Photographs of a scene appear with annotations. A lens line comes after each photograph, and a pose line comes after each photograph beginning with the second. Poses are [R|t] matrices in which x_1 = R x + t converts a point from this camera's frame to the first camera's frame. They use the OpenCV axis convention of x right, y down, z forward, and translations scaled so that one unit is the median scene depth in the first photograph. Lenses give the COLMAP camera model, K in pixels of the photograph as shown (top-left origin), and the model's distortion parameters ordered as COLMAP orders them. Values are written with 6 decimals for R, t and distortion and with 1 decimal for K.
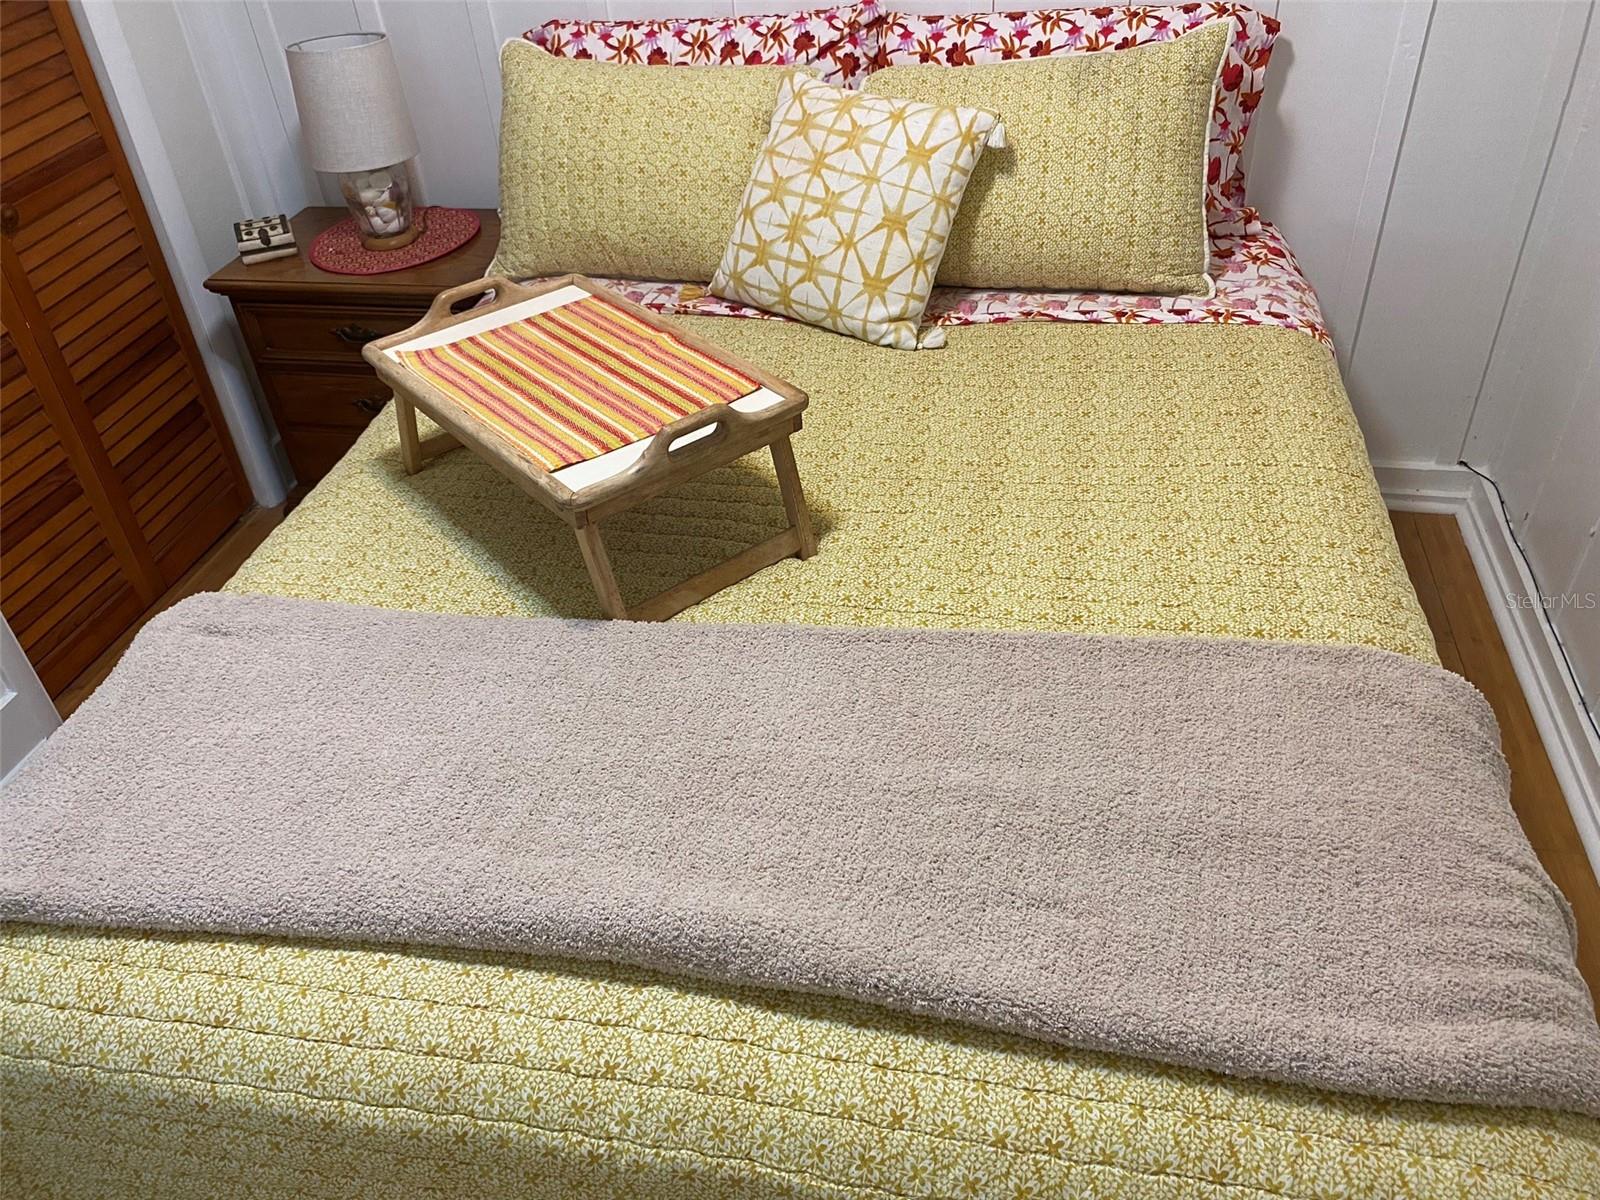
lens RADIAL K [[1223.1, 0, 786.6], [0, 1223.1, 602.8], [0, 0, 1]] dist [0.040948, -0.053397]
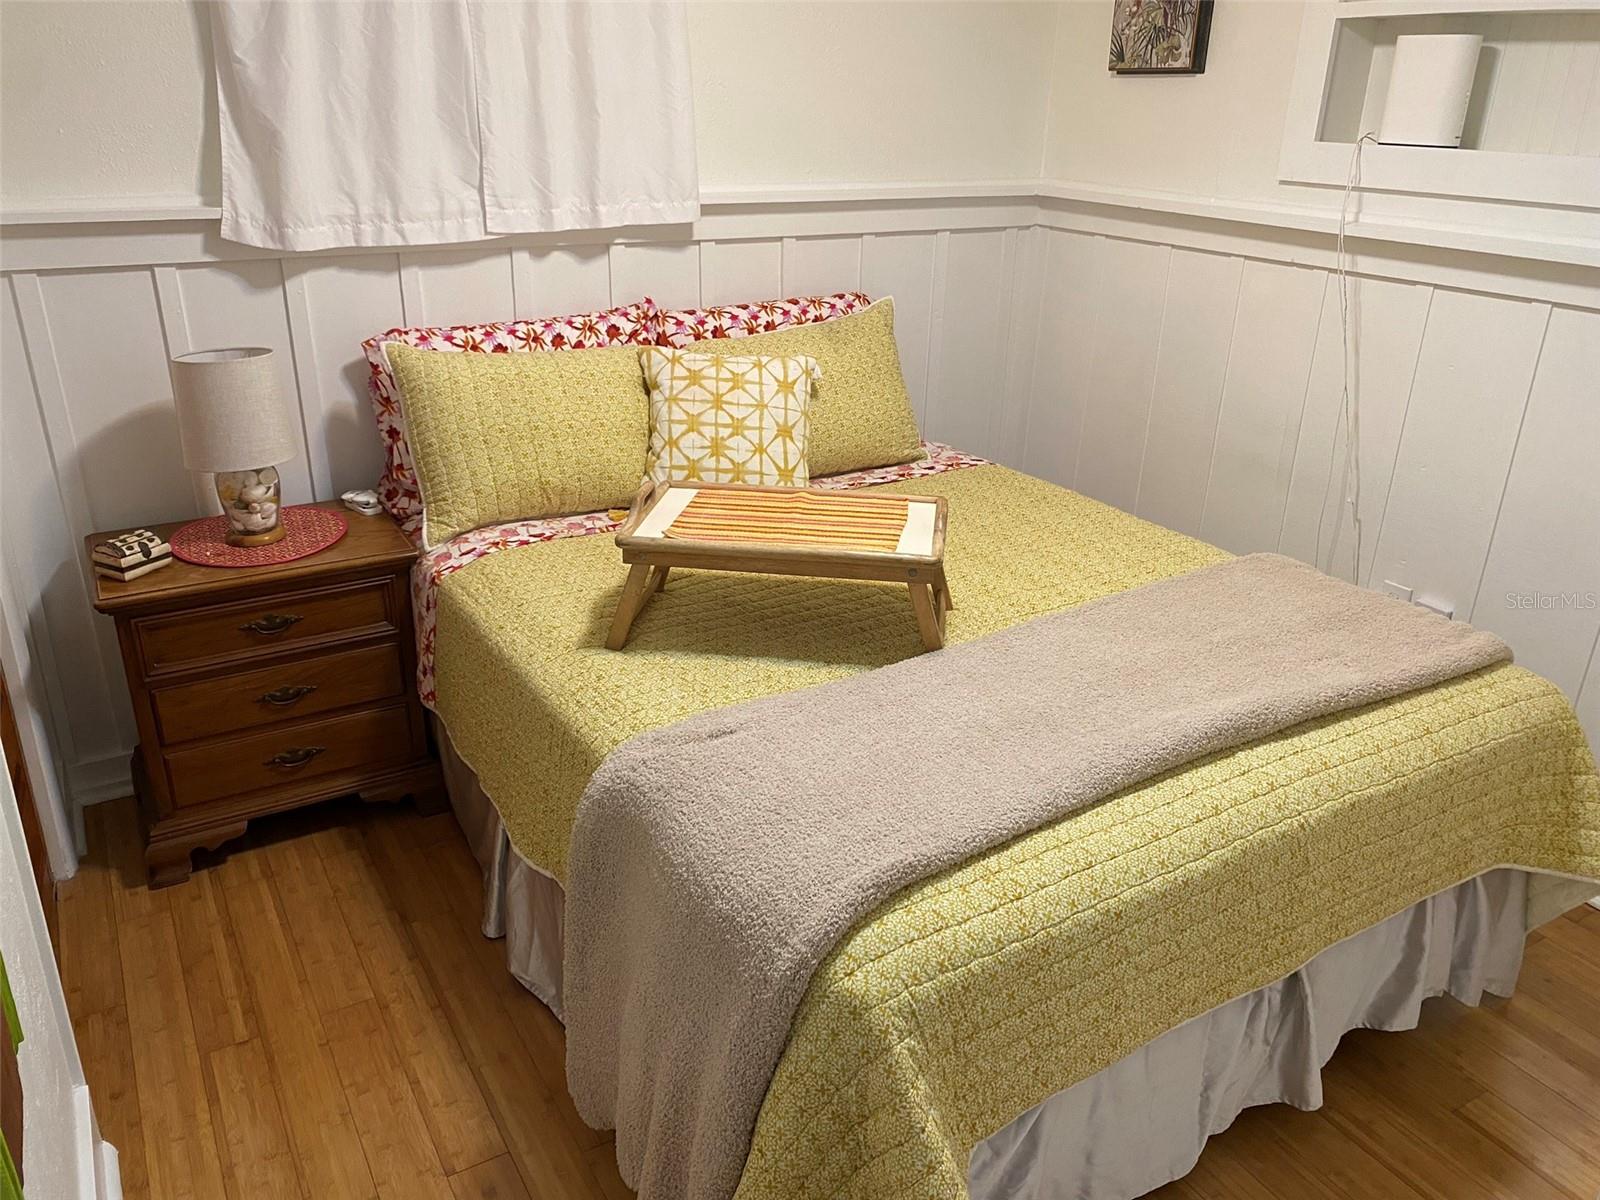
lens RADIAL K [[1223.1, 0, 802.0], [0, 1223.1, 605.6], [0, 0, 1]] dist [0.040948, -0.053397]
pose [[0.730903, -0.194651, 0.654134, -0.823180], [0.359702, 0.924406, -0.126841, 0.059698], [-0.579995, 0.328002, 0.745667, -0.000710]]
